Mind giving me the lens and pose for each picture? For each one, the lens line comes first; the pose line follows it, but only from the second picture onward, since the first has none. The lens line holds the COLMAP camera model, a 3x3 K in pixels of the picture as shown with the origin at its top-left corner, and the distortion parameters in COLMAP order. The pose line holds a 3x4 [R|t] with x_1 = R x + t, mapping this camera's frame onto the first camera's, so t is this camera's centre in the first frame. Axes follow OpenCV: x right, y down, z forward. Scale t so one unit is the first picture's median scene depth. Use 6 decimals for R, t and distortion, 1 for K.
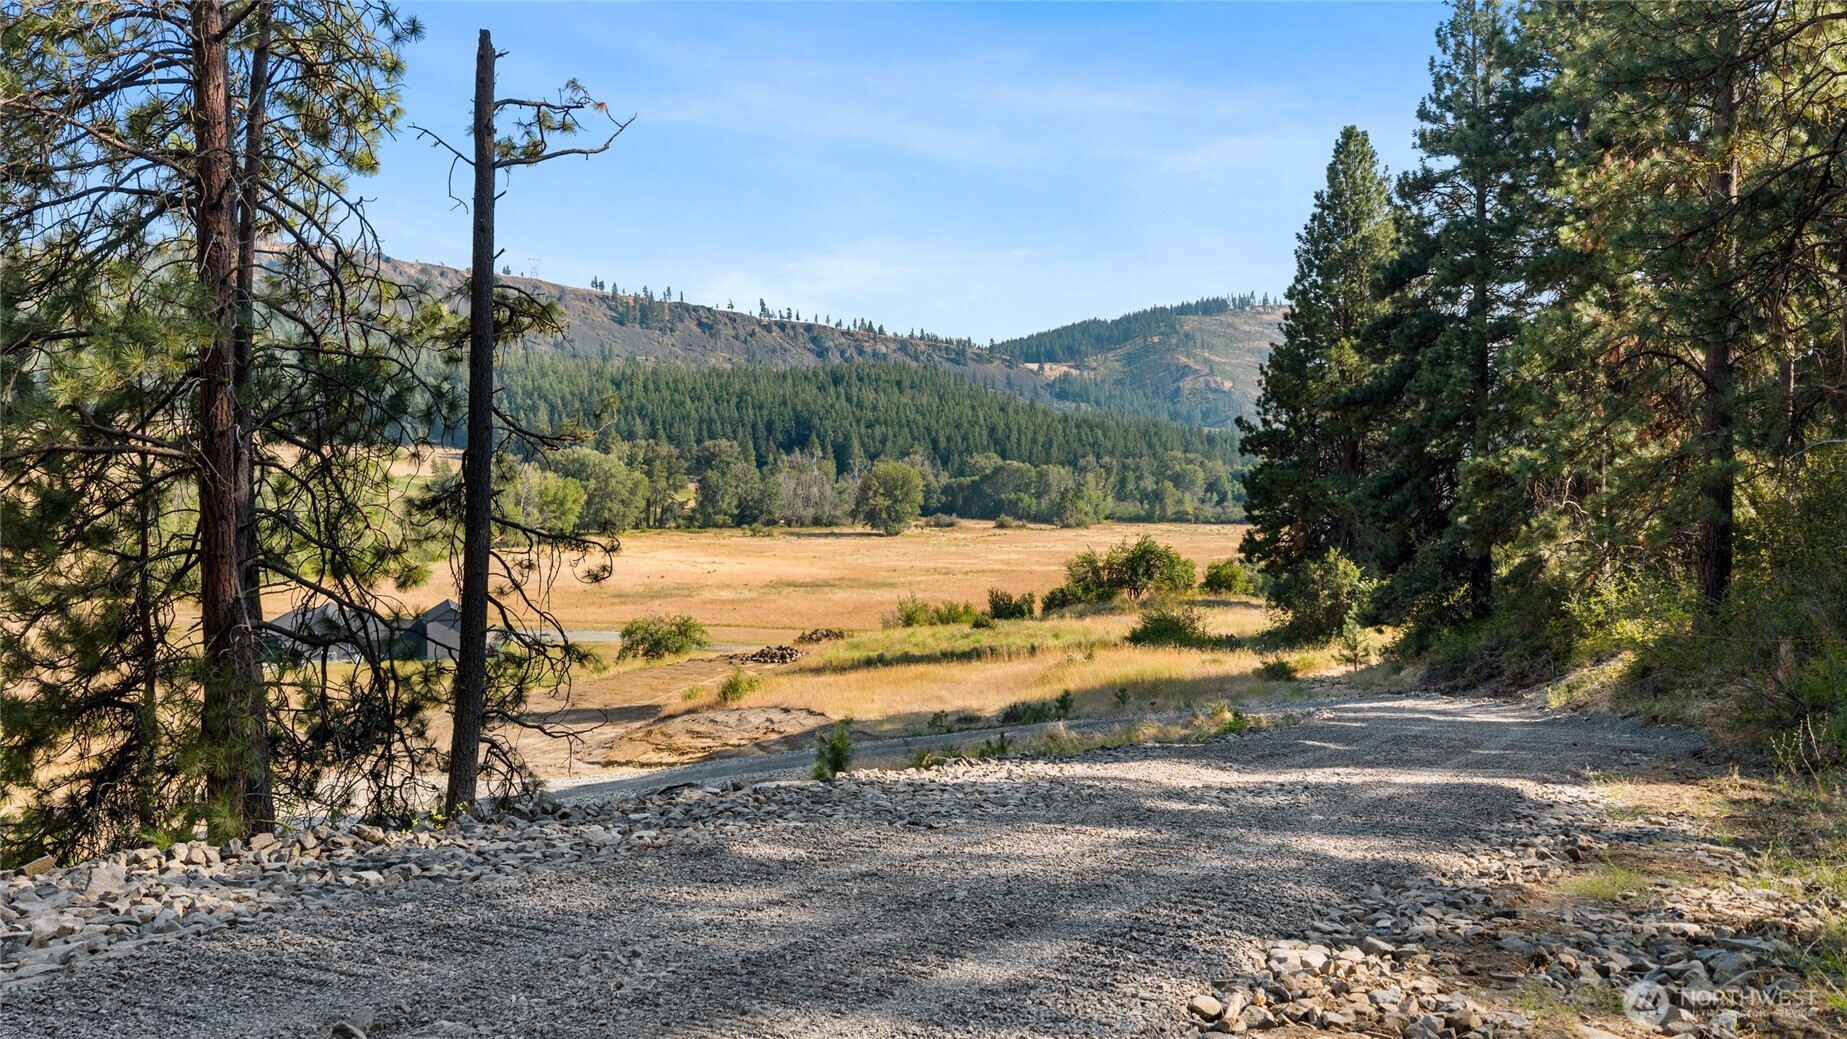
lens RADIAL K [[1499.6, 0, 935.1], [0, 1499.6, 510.0], [0, 0, 1]] dist [0.047126, -0.082408]
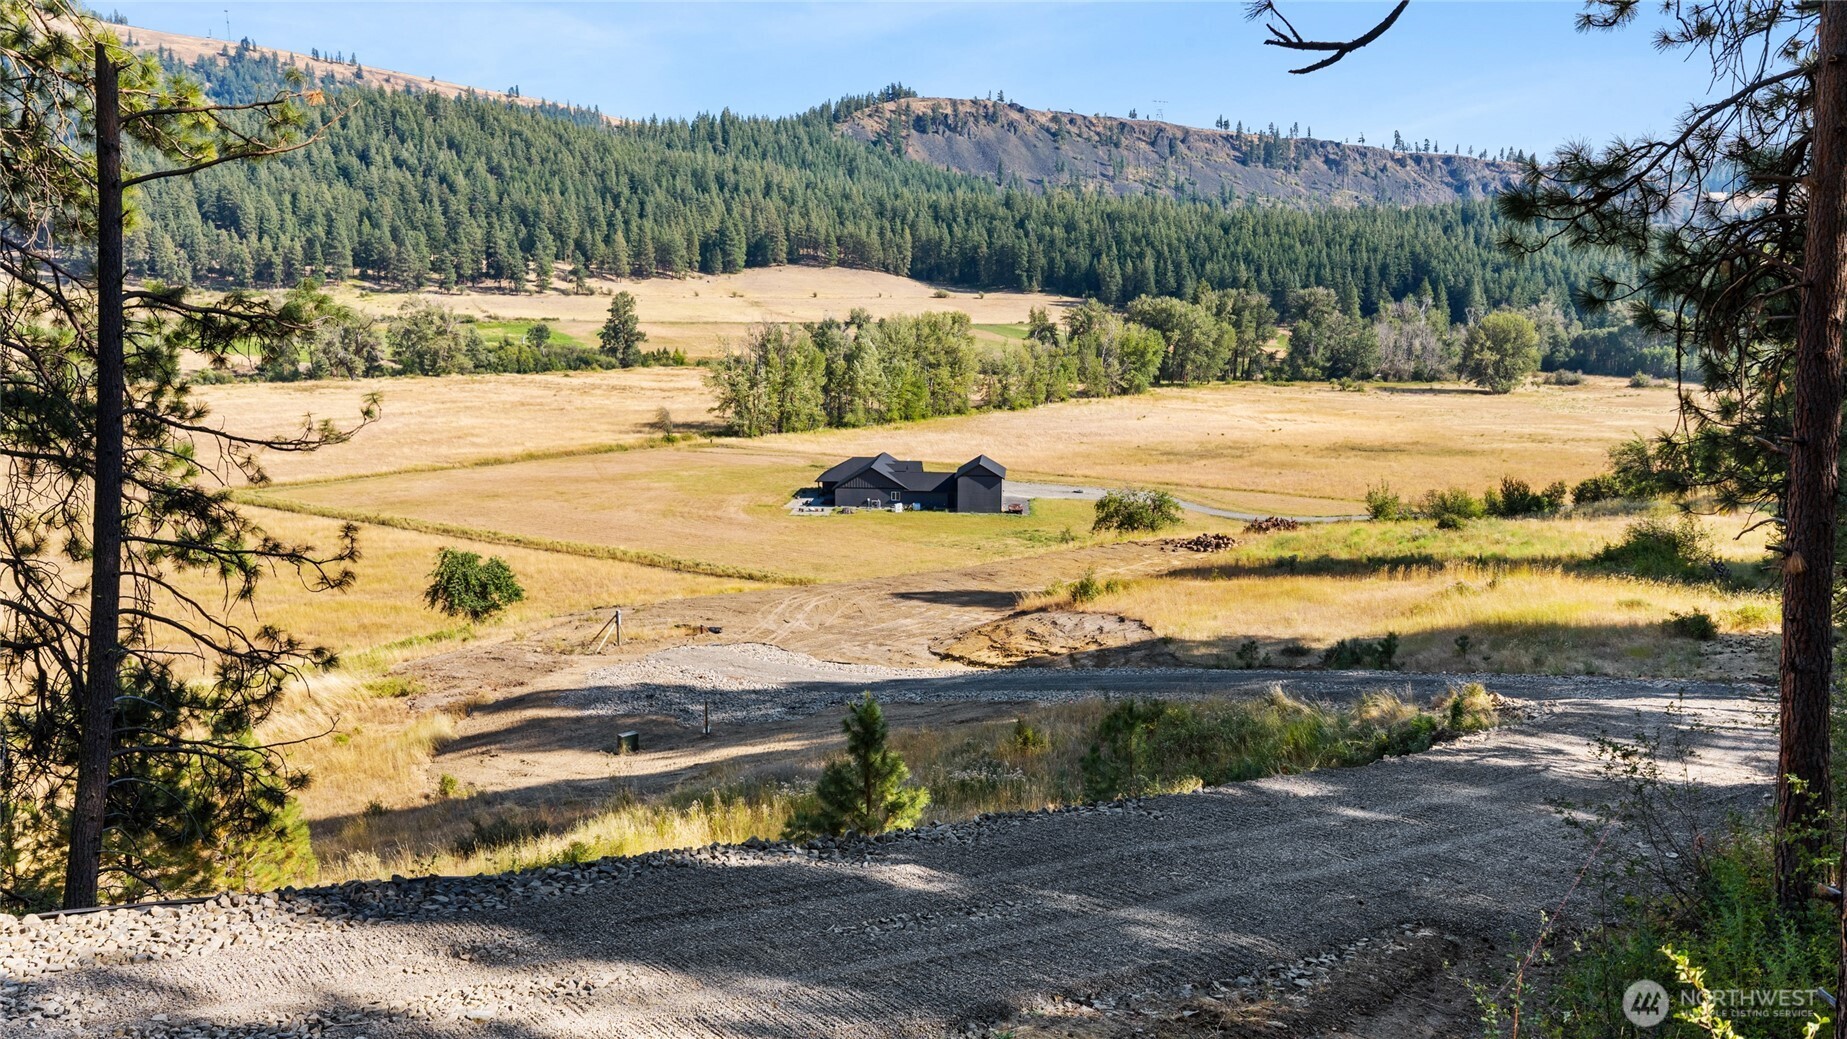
lens RADIAL K [[1499.6, 0, 920.0], [0, 1499.6, 508.1], [0, 0, 1]] dist [0.047126, -0.082408]
pose [[0.912278, 0.057871, -0.405463, 0.025384], [-0.015775, 0.994198, 0.106405, -0.005754], [0.409268, -0.090675, 0.907897, 0.011660]]
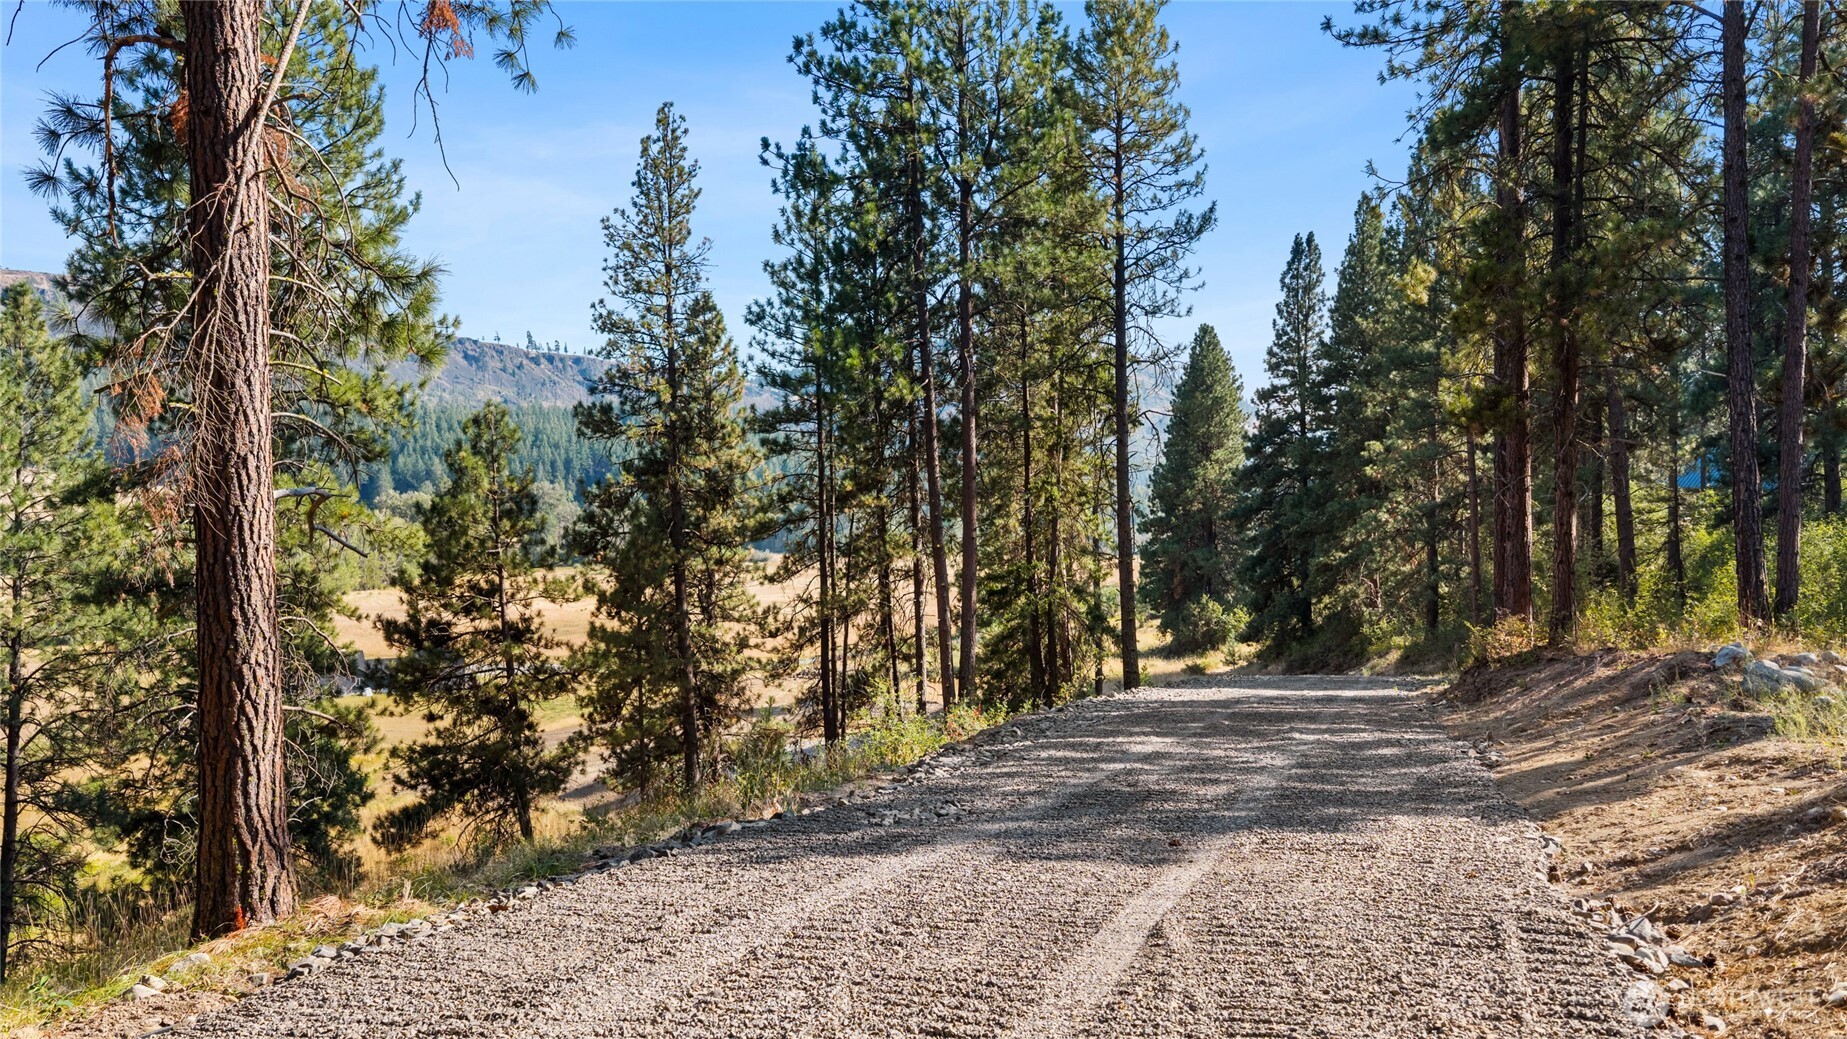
lens RADIAL K [[1499.6, 0, 924.9], [0, 1499.6, 525.8], [0, 0, 1]] dist [0.047126, -0.082408]
pose [[0.986961, -0.010965, 0.160586, -0.053296], [0.011930, 0.999916, -0.005049, -0.008057], [-0.160517, 0.006899, 0.987009, -0.099590]]
